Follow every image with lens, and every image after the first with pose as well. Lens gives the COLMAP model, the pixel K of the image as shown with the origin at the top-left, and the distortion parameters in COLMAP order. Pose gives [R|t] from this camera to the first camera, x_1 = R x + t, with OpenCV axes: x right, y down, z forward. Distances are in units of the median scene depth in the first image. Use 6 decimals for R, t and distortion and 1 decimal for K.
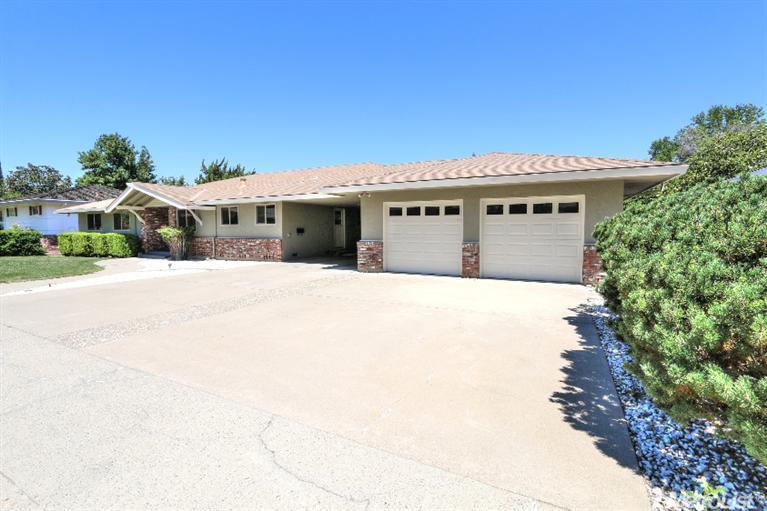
lens RADIAL K [[348.1, 0, 383.5], [0, 348.1, 255.5], [0, 0, 1]] dist [-0.025465, 0.000518]
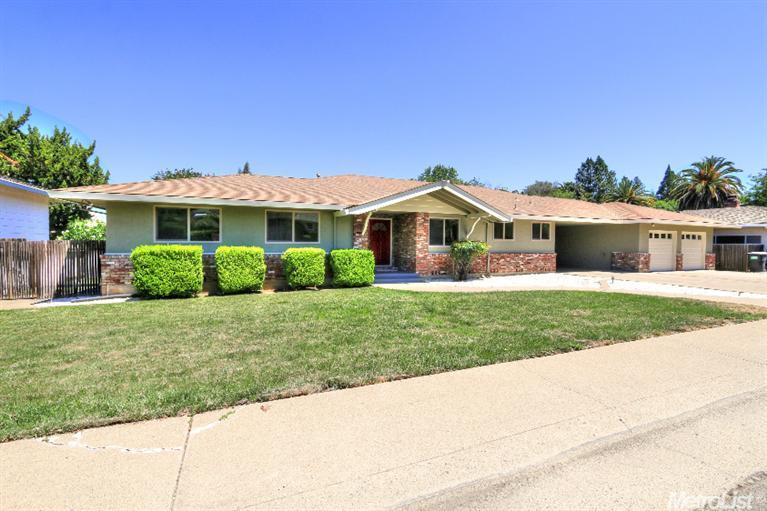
lens RADIAL K [[348.1, 0, 383.5], [0, 348.1, 255.5], [0, 0, 1]] dist [-0.025465, 0.000518]
pose [[0.645925, -0.017286, 0.763205, -1.457027], [0.047373, 0.998724, -0.017472, -0.043596], [-0.761930, 0.047441, 0.645920, 0.648830]]
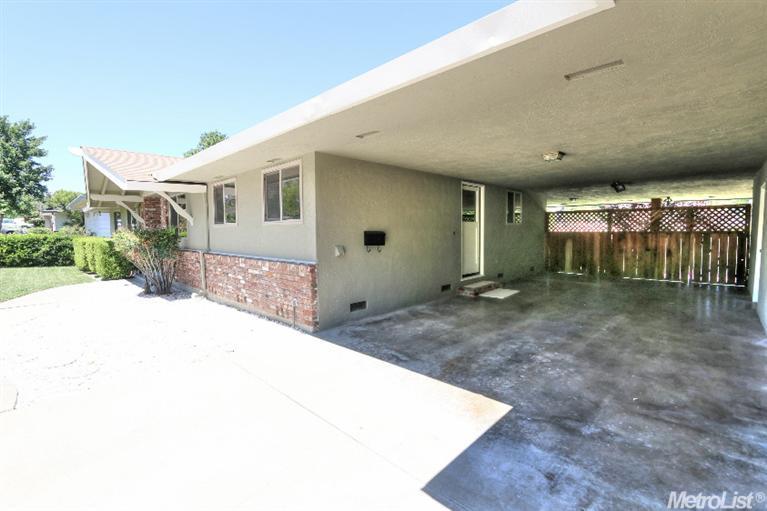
lens RADIAL K [[348.1, 0, 383.5], [0, 348.1, 255.5], [0, 0, 1]] dist [-0.025465, 0.000518]
pose [[0.954909, 0.017414, -0.296387, -0.121727], [-0.018593, 0.999826, -0.001159, -0.053680], [0.296315, 0.006617, 0.955067, 0.657776]]
